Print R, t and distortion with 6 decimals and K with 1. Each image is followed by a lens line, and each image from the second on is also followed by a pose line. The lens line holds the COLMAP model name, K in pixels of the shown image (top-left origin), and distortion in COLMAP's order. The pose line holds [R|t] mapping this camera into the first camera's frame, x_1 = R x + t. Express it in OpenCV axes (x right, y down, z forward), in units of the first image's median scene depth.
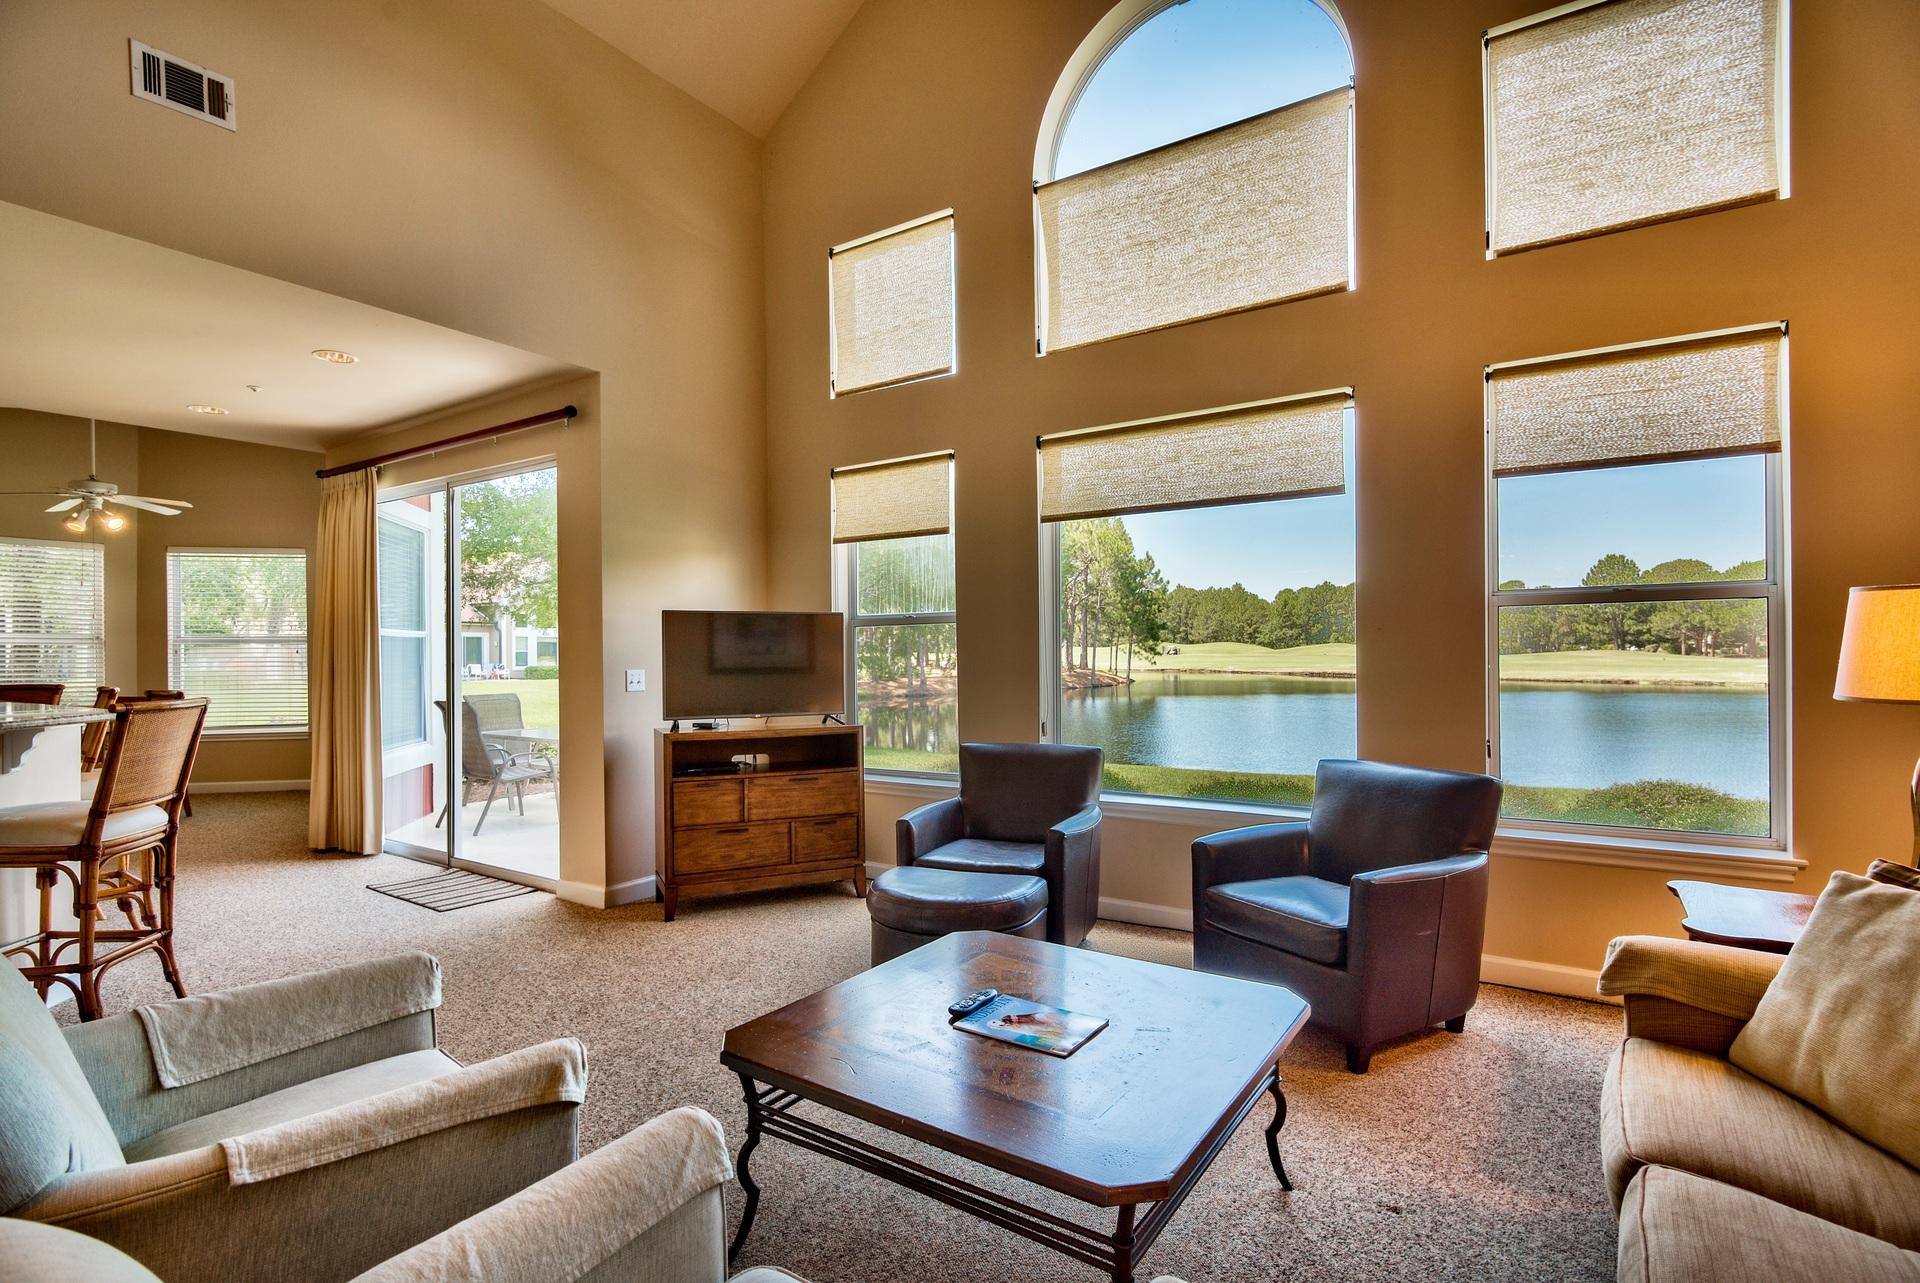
lens RADIAL K [[933.4, 0, 961.2], [0, 933.4, 655.9], [0, 0, 1]] dist [-0.001018, -0.000317]
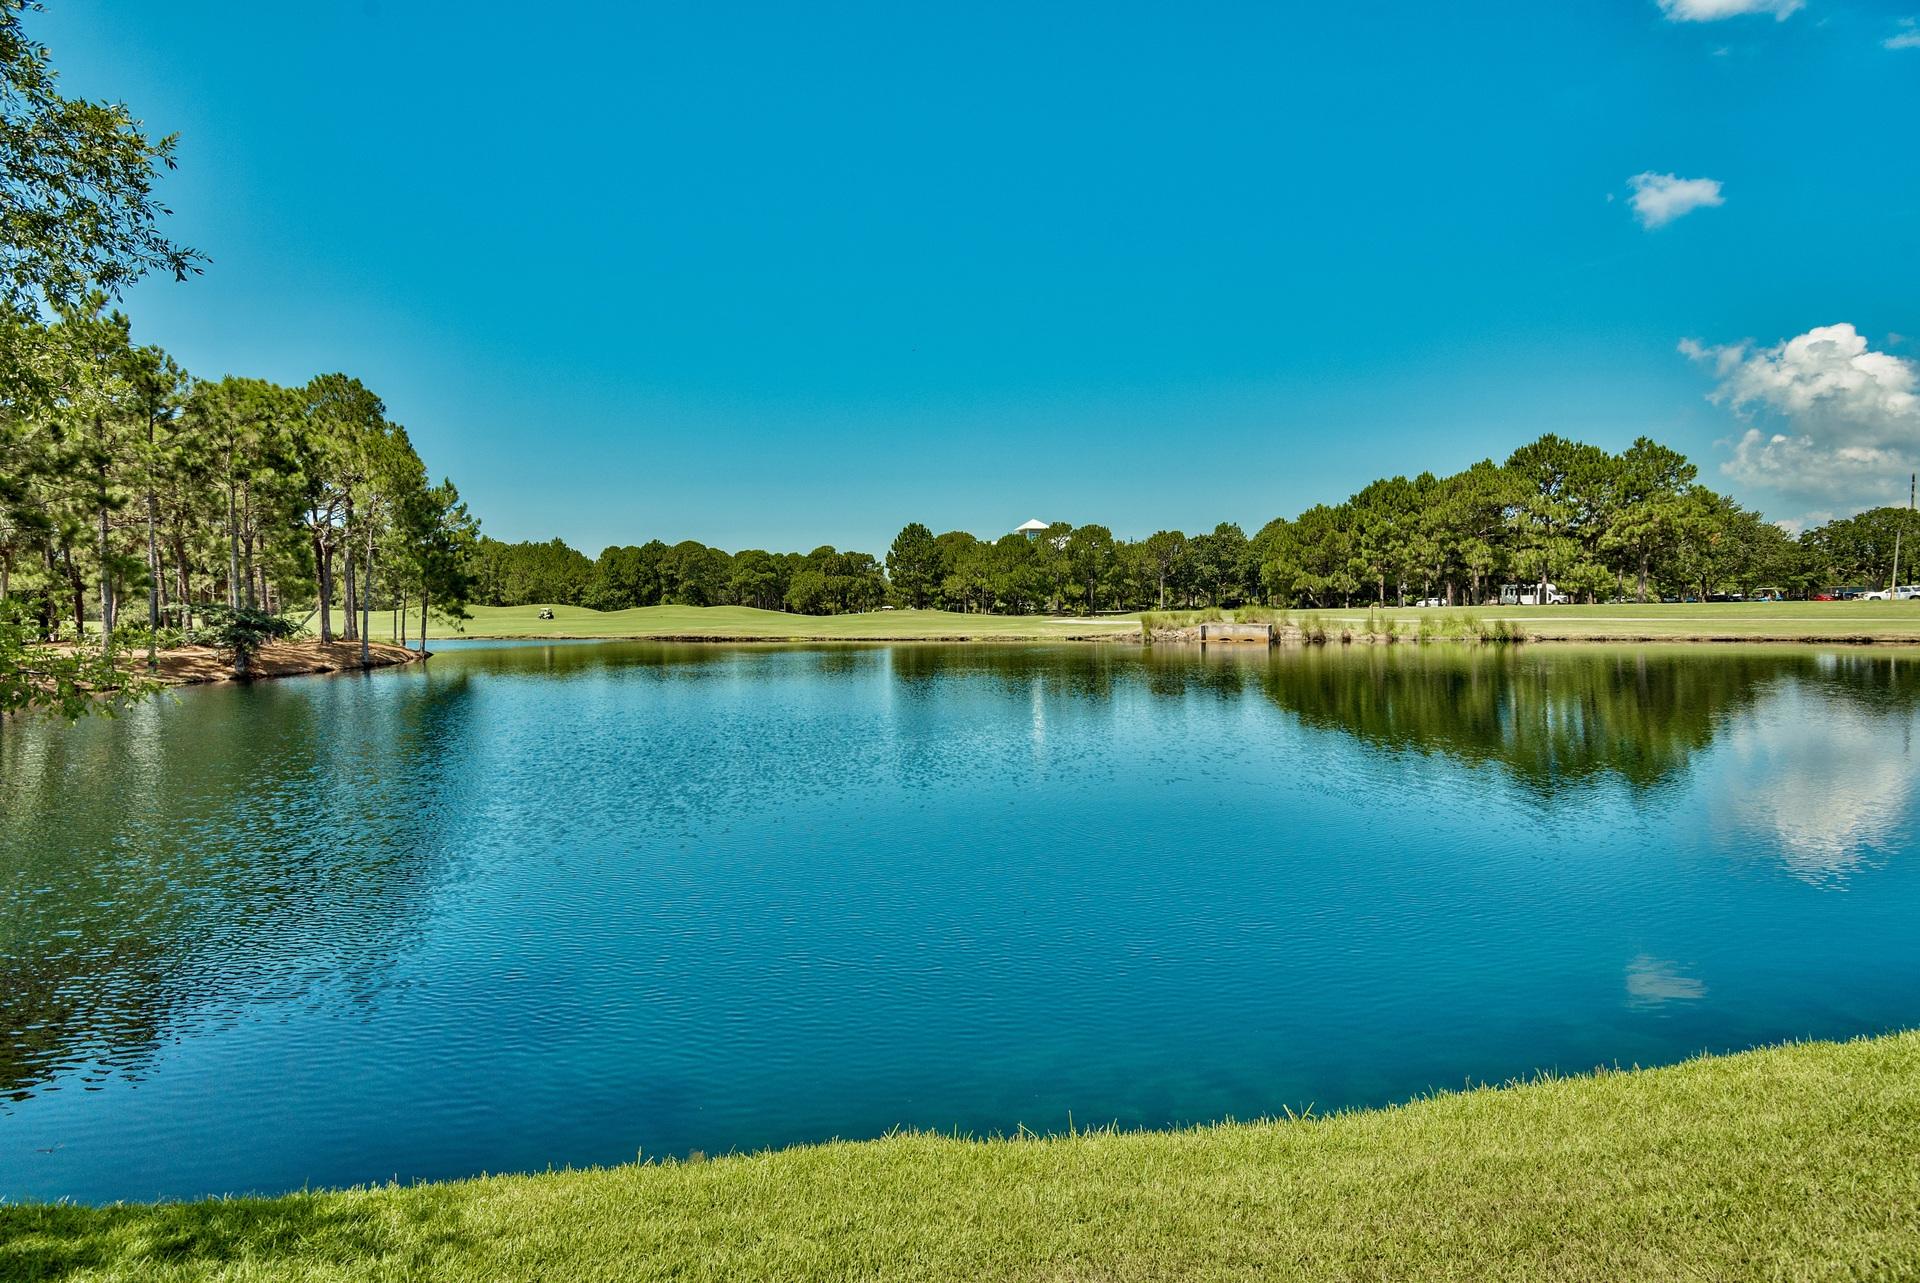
lens RADIAL K [[970.9, 0, 997.3], [0, 970.9, 646.6], [0, 0, 1]] dist [-0.002085, -0.000312]
pose [[0.756127, -0.031276, 0.653677, 0.092344], [0.012486, 0.999365, 0.033373, 0.003877], [-0.654305, -0.017072, 0.756038, 0.533523]]
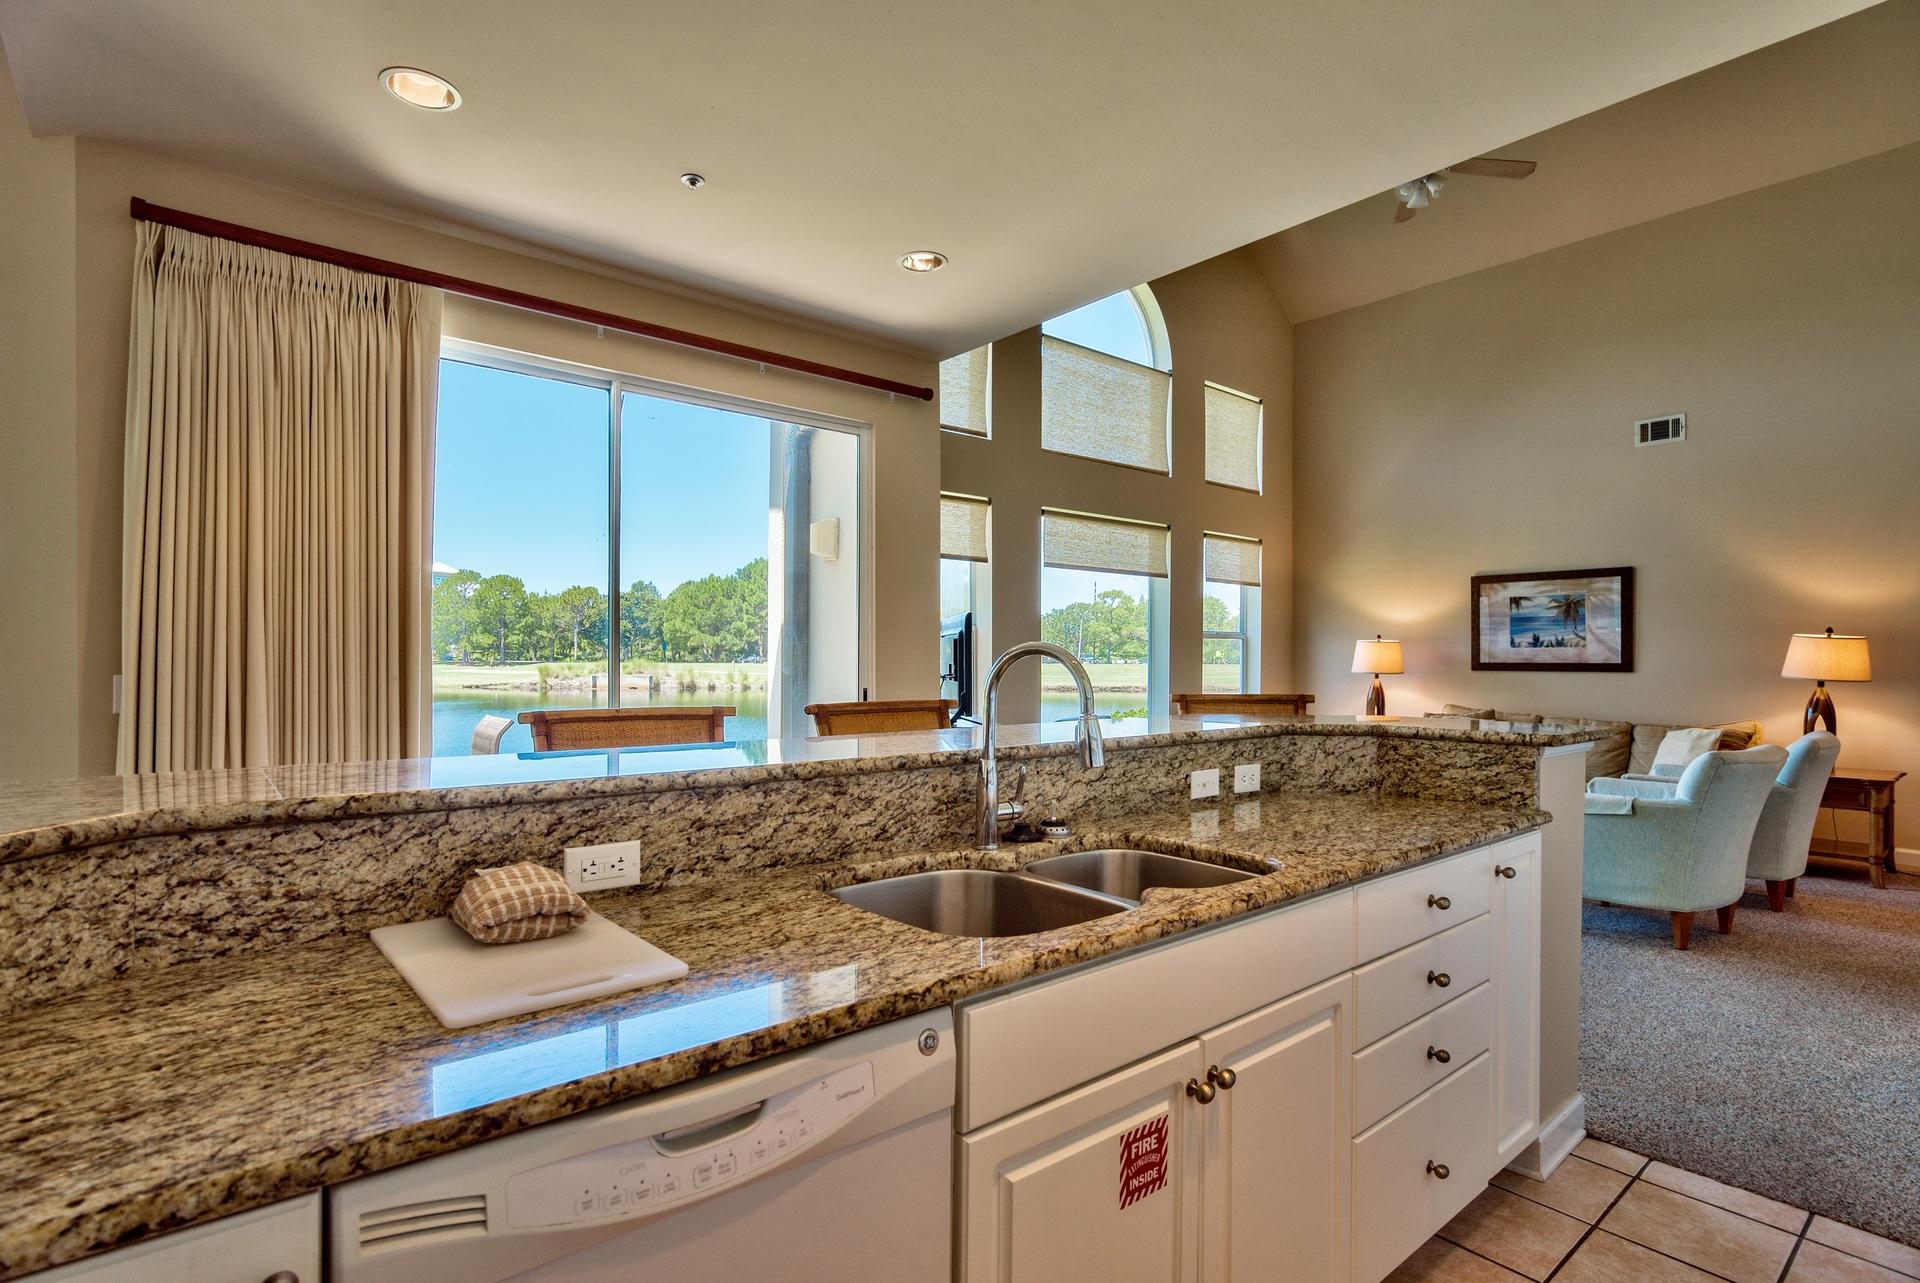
lens RADIAL K [[906.1, 0, 954.5], [0, 906.1, 664.6], [0, 0, 1]] dist [-0.000646, -0.000028]
pose [[0.296793, 0.001367, 0.954941, -0.235059], [-0.004344, 0.999991, -0.000081, 0.001932], [-0.954932, -0.004124, 0.296796, 0.129180]]
